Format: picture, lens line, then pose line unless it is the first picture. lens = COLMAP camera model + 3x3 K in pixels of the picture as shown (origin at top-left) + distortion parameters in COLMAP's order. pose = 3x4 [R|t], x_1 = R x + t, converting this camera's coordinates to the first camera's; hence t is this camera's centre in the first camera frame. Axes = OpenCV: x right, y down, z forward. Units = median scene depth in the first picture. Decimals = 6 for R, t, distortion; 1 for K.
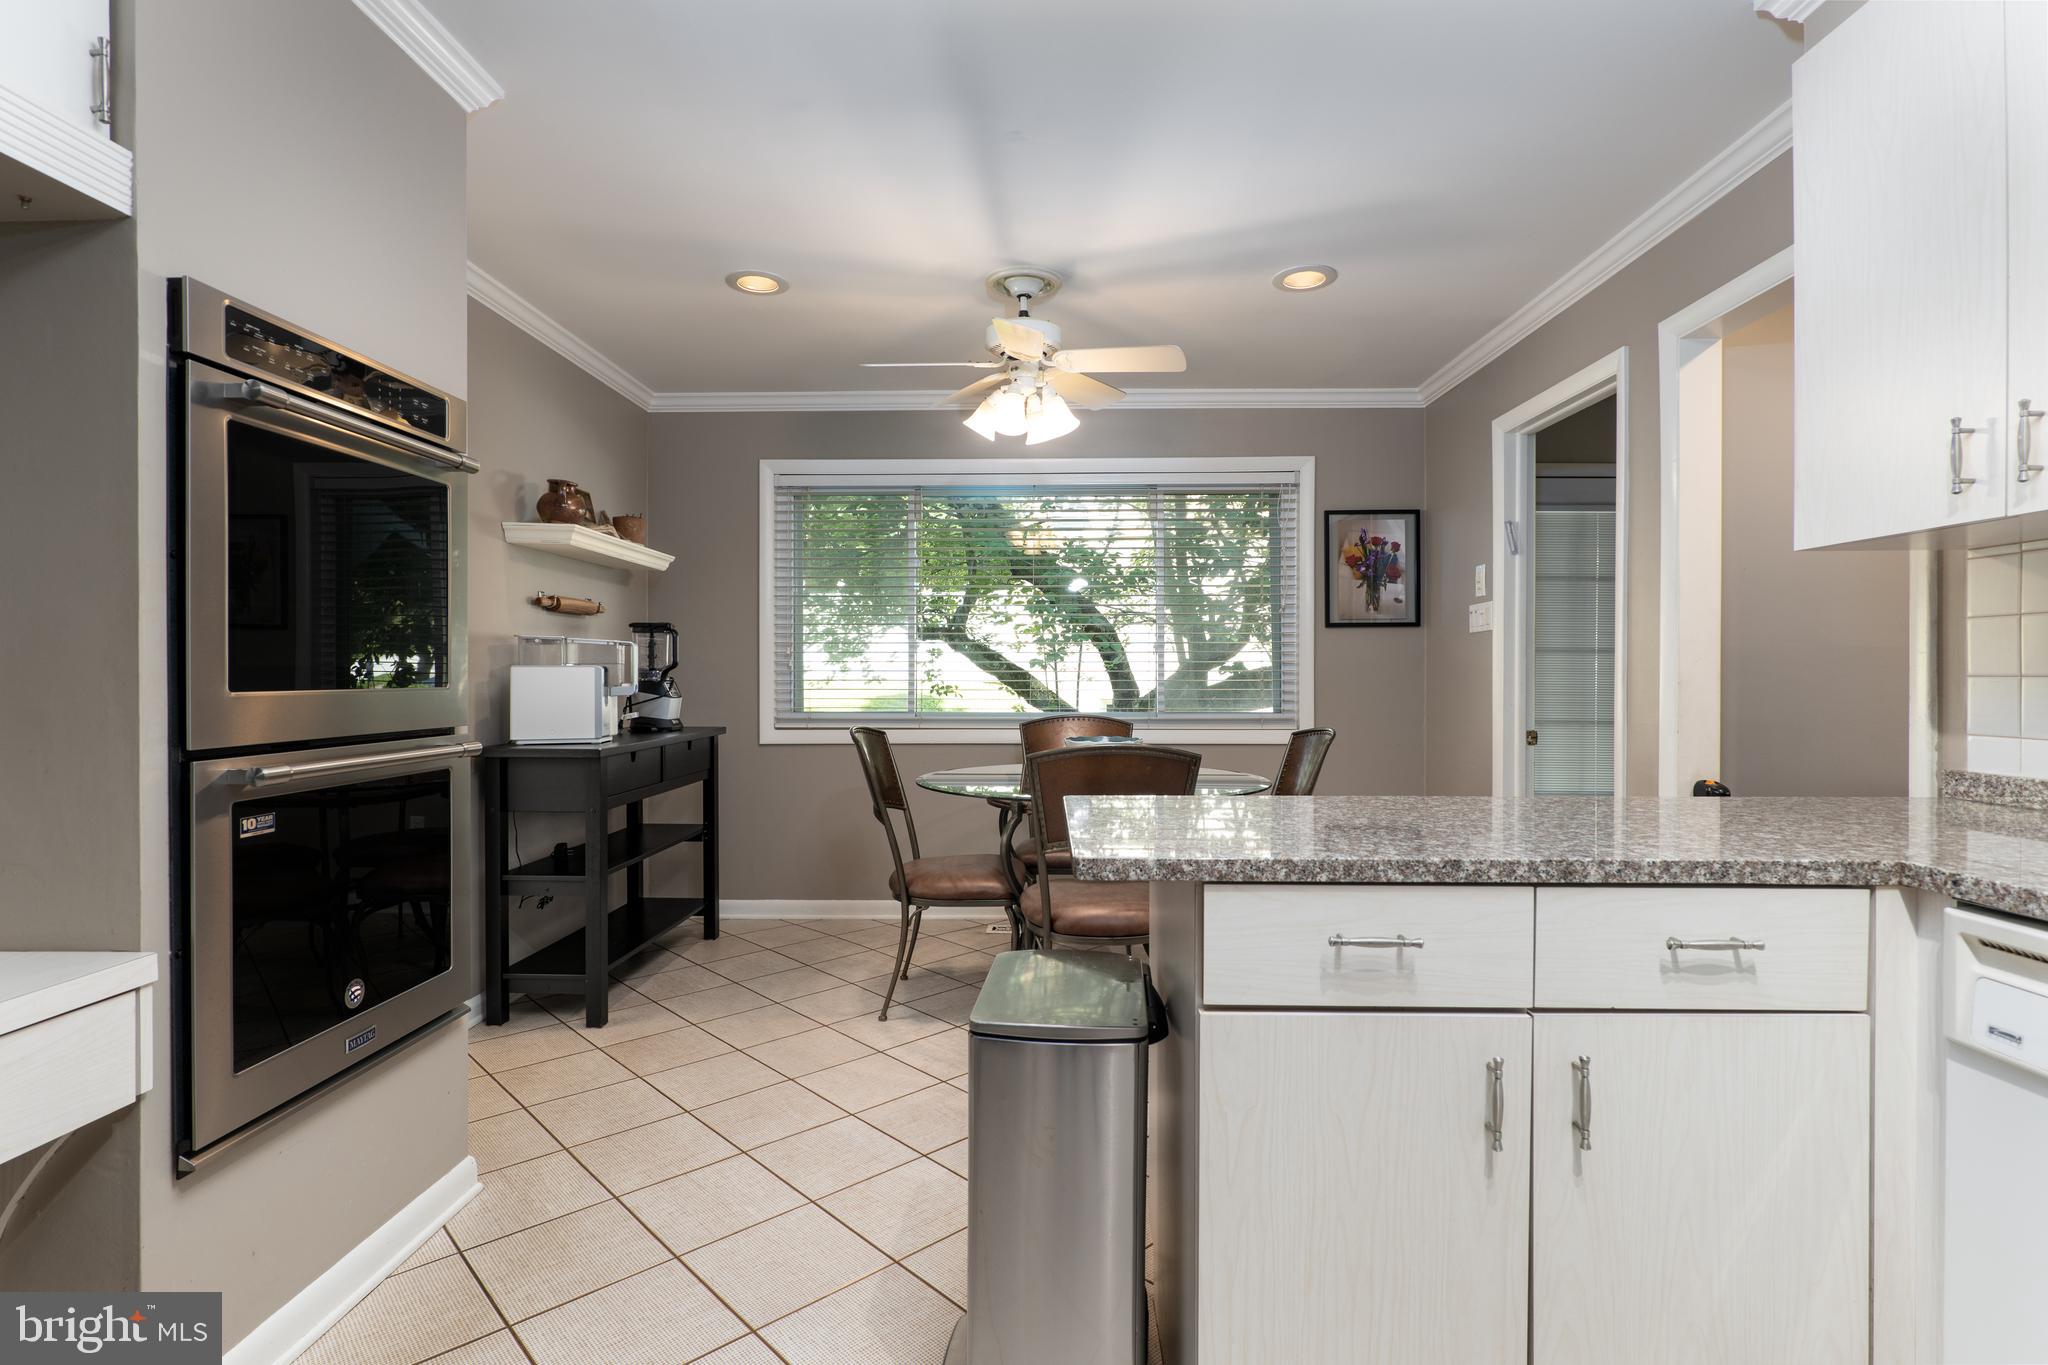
lens RADIAL K [[1027.6, 0, 1021.9], [0, 1027.6, 684.9], [0, 0, 1]] dist [-0.004222, 0.001380]
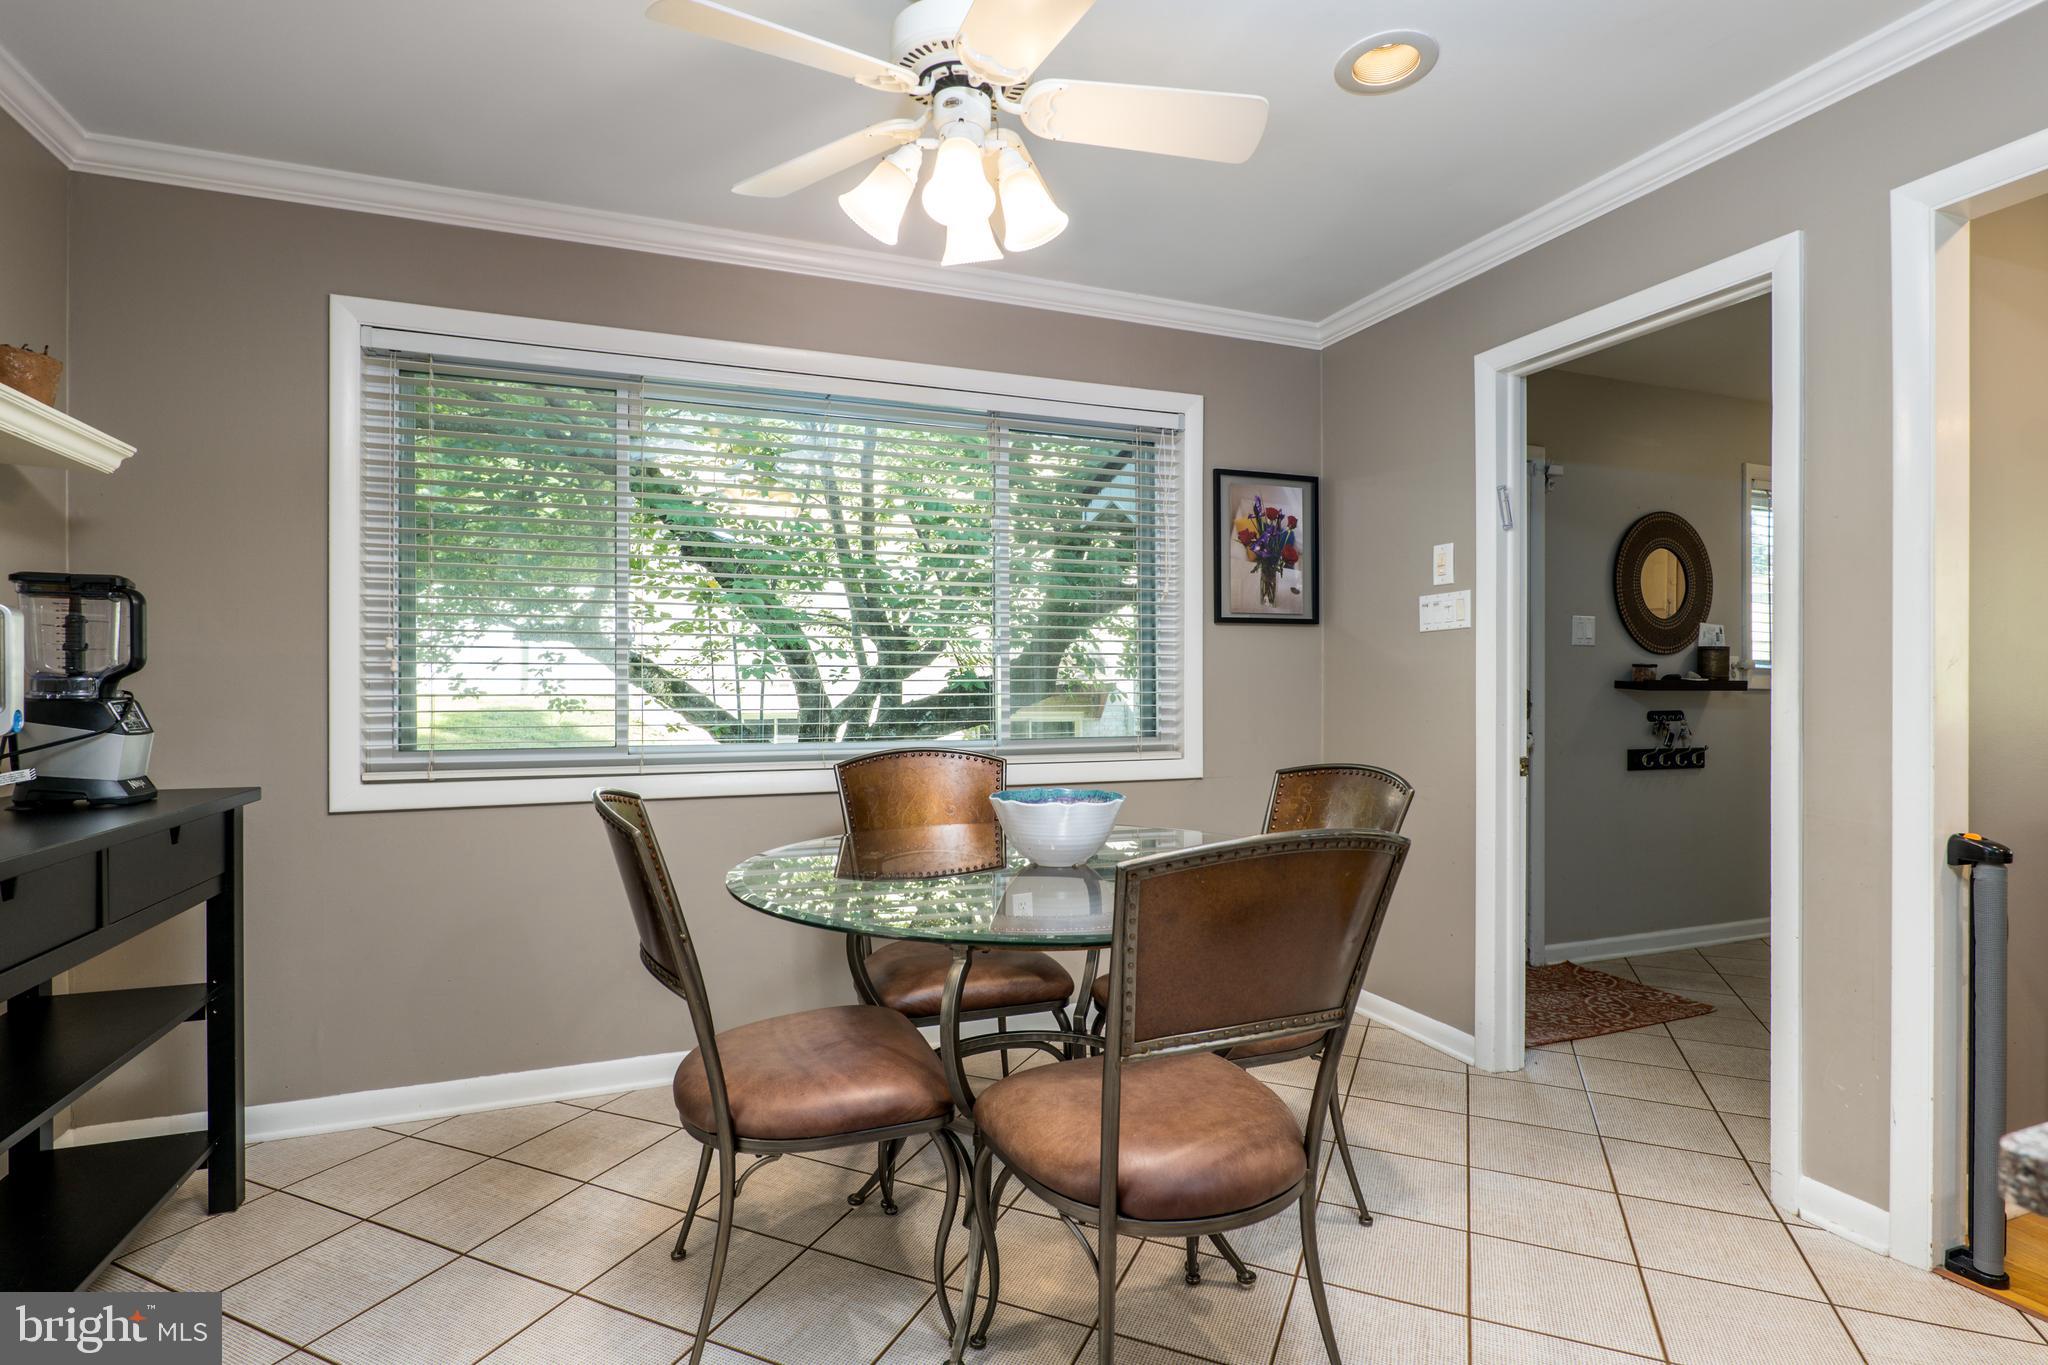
lens RADIAL K [[1027.6, 0, 1033.8], [0, 1027.6, 688.4], [0, 0, 1]] dist [-0.004222, 0.001380]
pose [[0.922678, -0.001413, 0.385570, -0.120963], [0.004585, 0.999963, -0.007308, -0.002946], [-0.385545, 0.008511, 0.922650, 0.354236]]
